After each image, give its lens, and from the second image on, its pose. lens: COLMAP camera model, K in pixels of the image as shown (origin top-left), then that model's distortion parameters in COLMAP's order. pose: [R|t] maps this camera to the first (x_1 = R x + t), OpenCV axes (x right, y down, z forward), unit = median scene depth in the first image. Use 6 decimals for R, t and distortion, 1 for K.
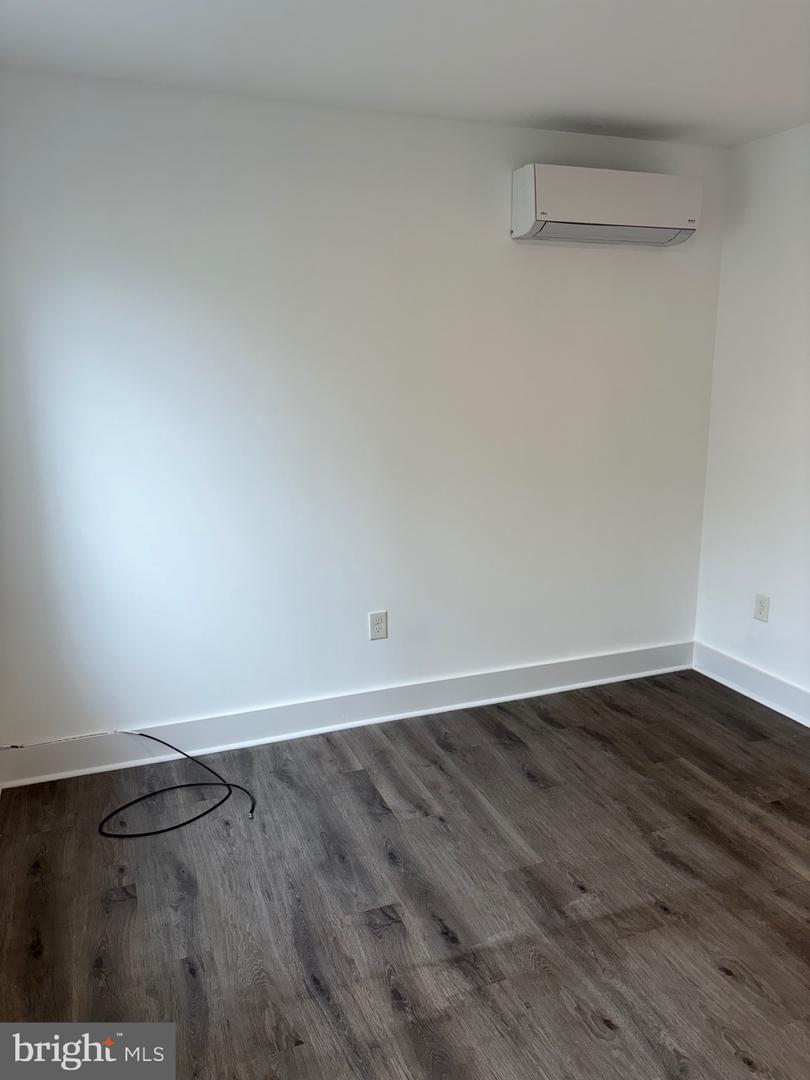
lens RADIAL K [[834.5, 0, 407.7], [0, 834.5, 539.5], [0, 0, 1]] dist [0.026779, -0.014414]
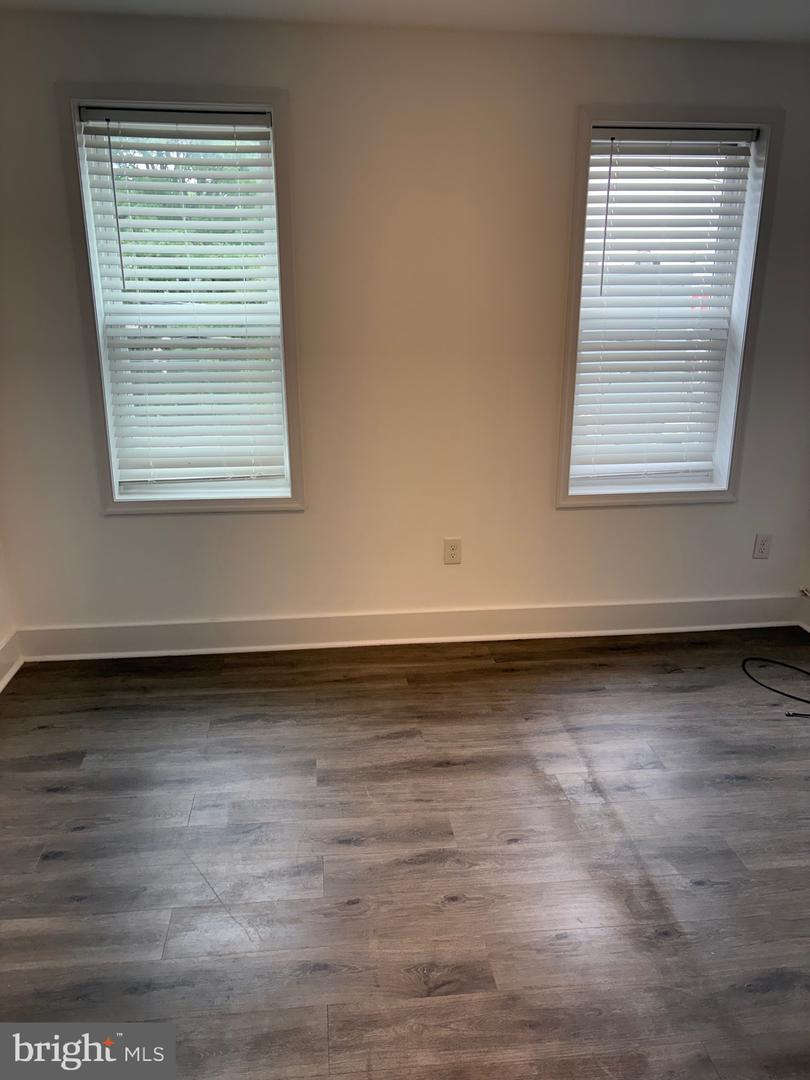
lens RADIAL K [[834.5, 0, 404.5], [0, 834.5, 540.0], [0, 0, 1]] dist [0.026779, -0.014414]
pose [[-0.271928, 0.273126, -0.922745, 1.325657], [-0.205669, 0.920227, 0.332990, -0.208919], [0.940083, 0.280330, -0.194062, 0.990616]]
